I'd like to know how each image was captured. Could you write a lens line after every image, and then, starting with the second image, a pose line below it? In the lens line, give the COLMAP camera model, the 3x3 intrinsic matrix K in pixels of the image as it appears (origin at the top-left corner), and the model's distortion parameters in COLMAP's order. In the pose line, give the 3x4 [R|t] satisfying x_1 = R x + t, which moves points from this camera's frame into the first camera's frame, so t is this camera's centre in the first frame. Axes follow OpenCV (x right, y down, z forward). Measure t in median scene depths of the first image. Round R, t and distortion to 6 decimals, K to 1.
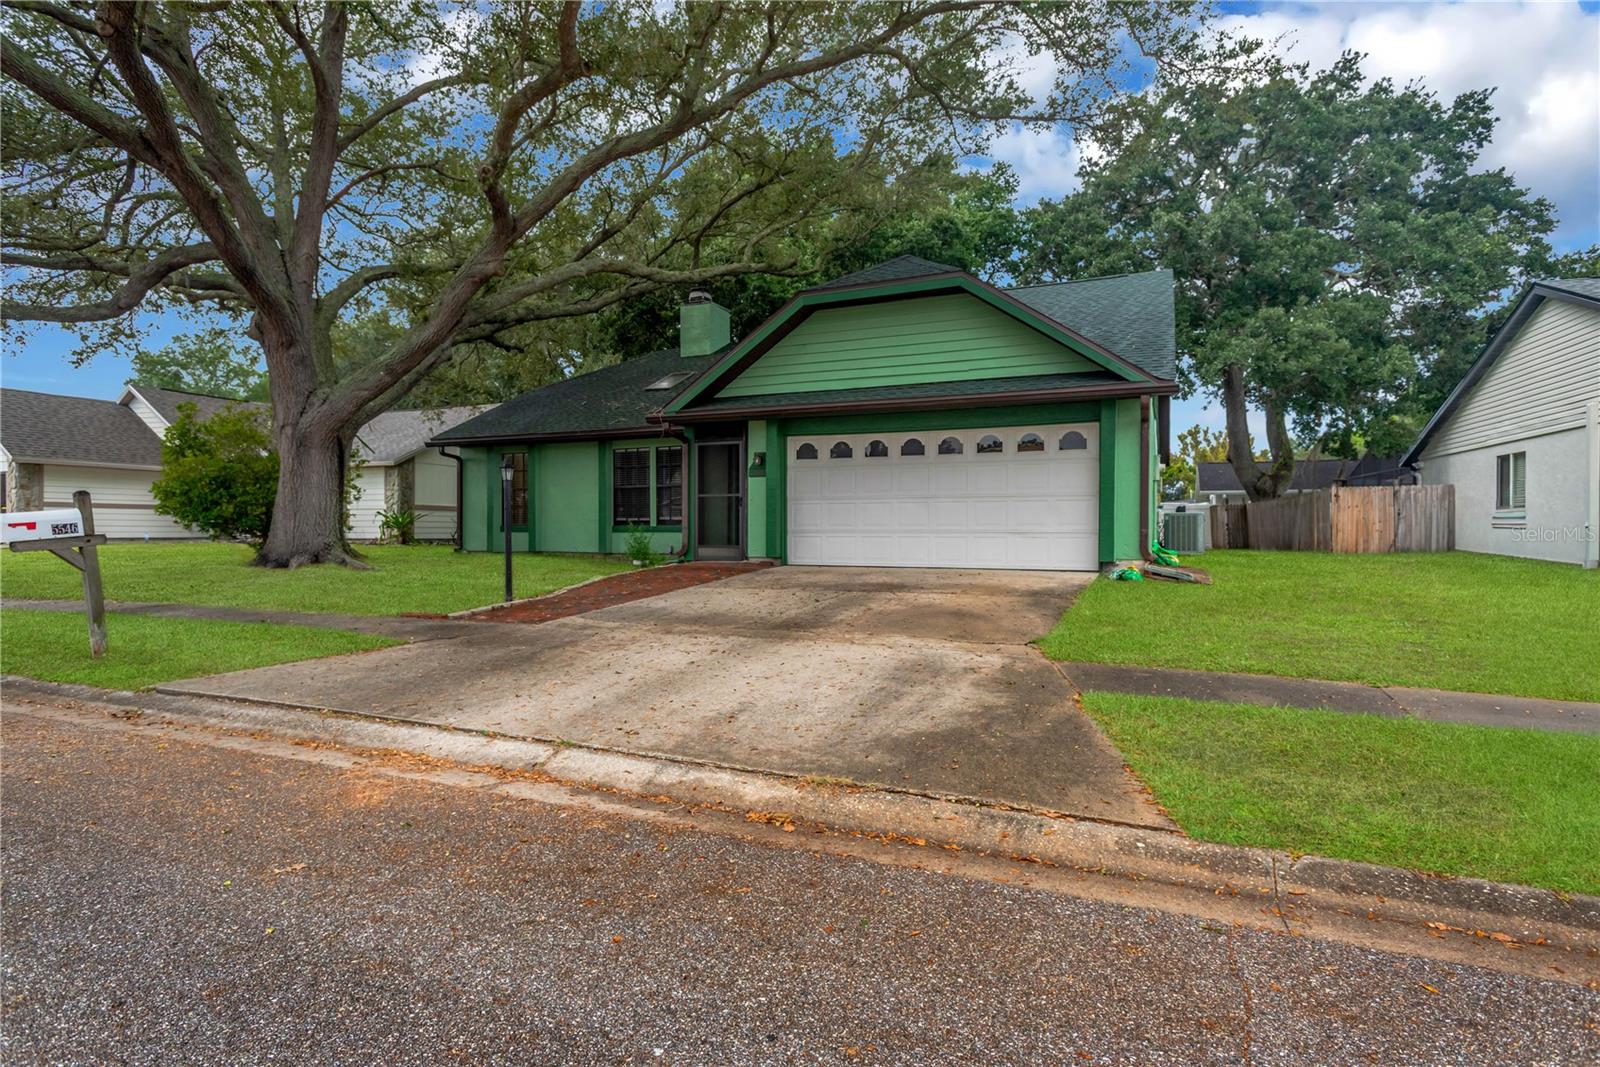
lens RADIAL K [[846.0, 0, 800.0], [0, 846.0, 533.5], [0, 0, 1]] dist [0.001706, -0.000393]
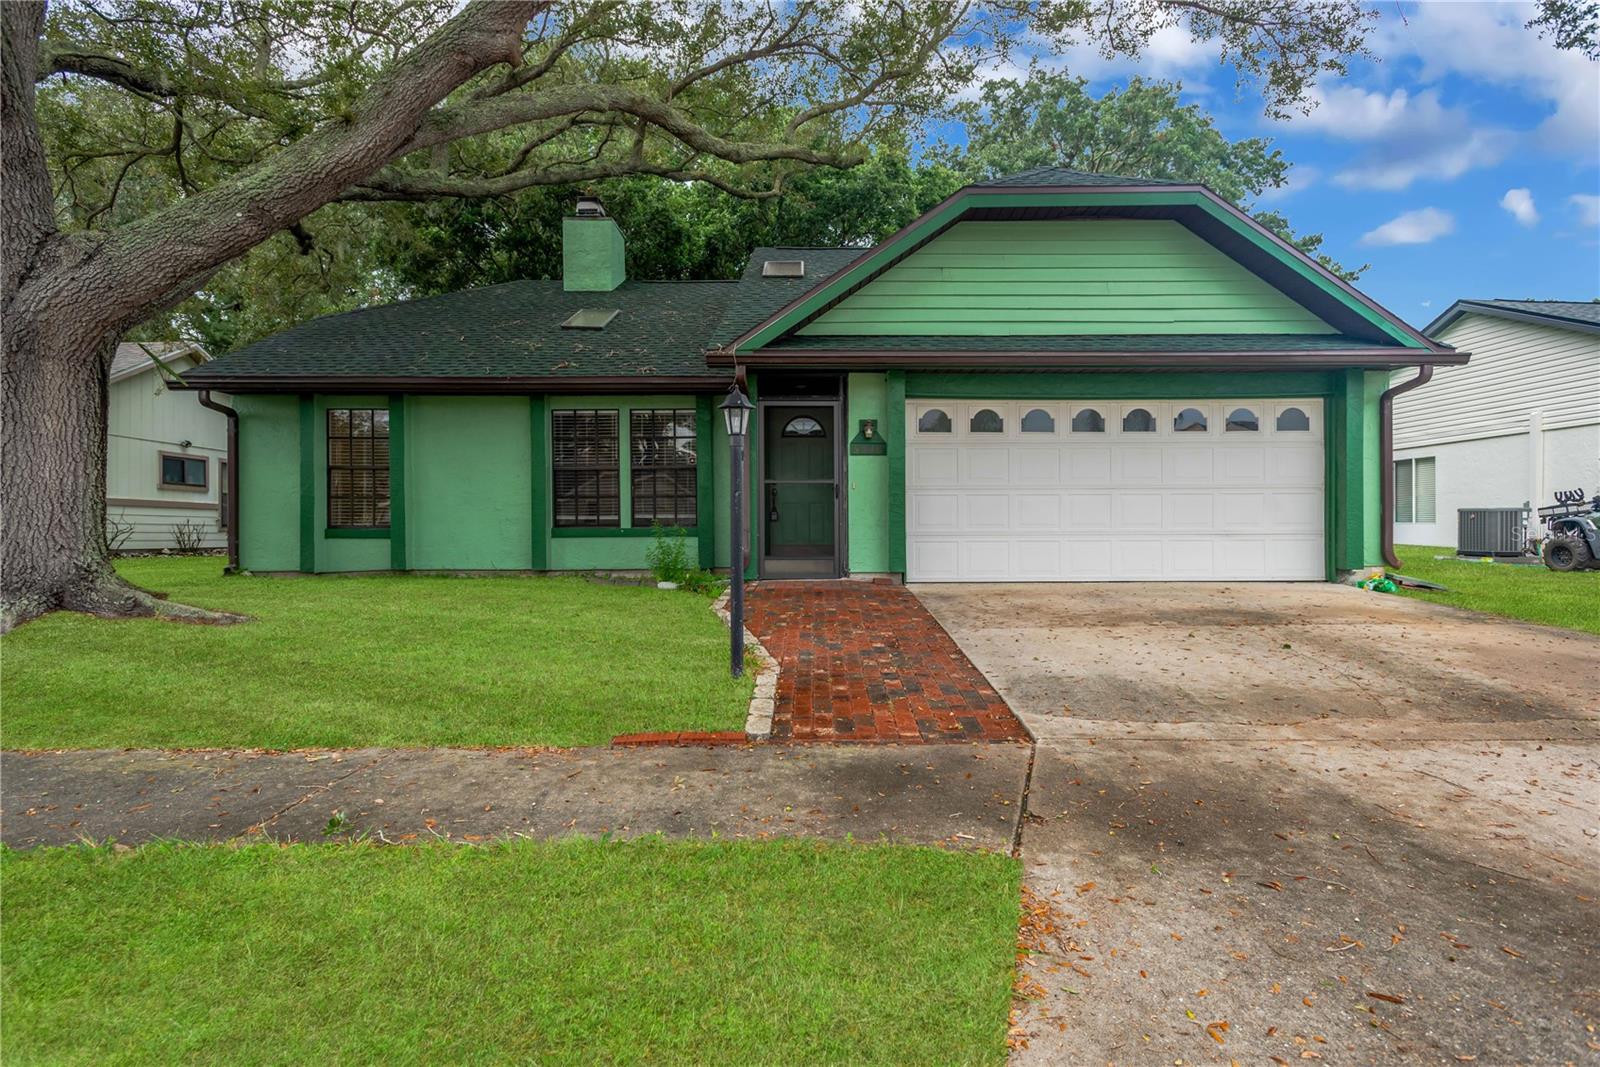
lens RADIAL K [[846.0, 0, 800.0], [0, 846.0, 533.5], [0, 0, 1]] dist [0.001706, -0.000393]
pose [[0.905358, -0.006503, 0.424599, -0.387115], [0.007871, 0.999968, -0.001468, -0.002842], [-0.424575, 0.004671, 0.905381, 0.399469]]
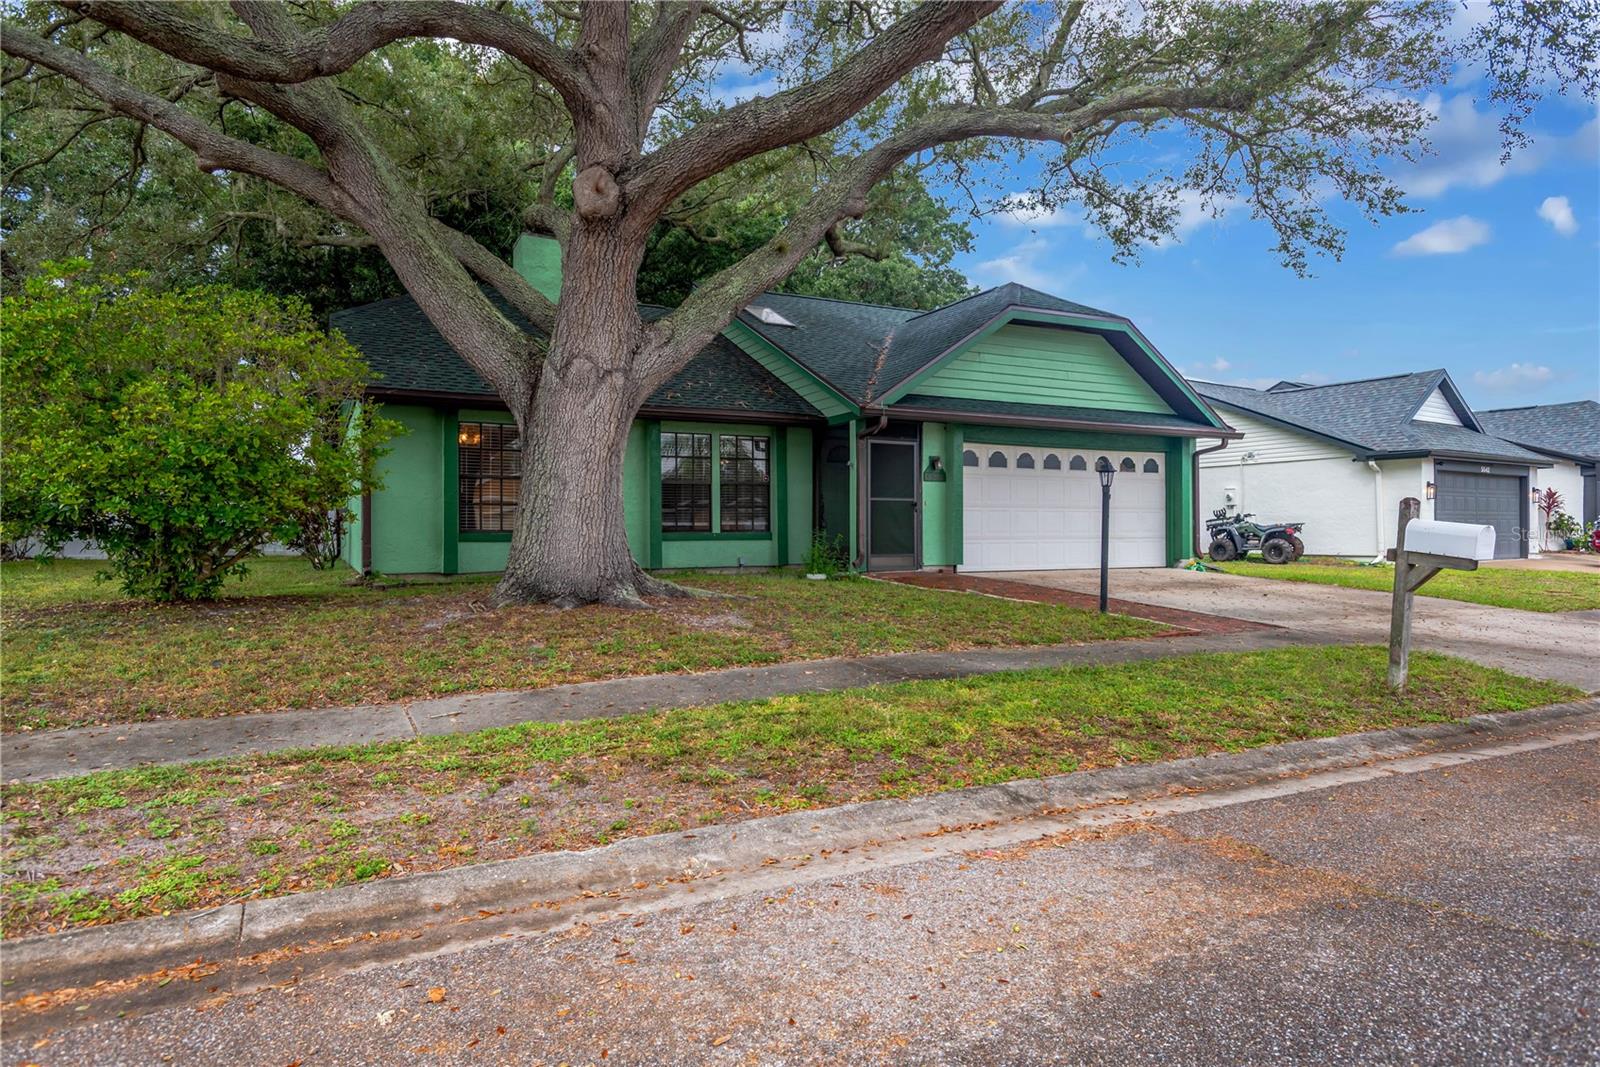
lens RADIAL K [[939.2, 0, 800.0], [0, 939.2, 533.5], [0, 0, 1]] dist [0.000975, 0.000004]
pose [[0.620803, -0.004211, 0.783955, -0.974273], [0.008555, 0.999962, -0.001403, -0.007613], [-0.783920, 0.007578, 0.620816, 0.454534]]
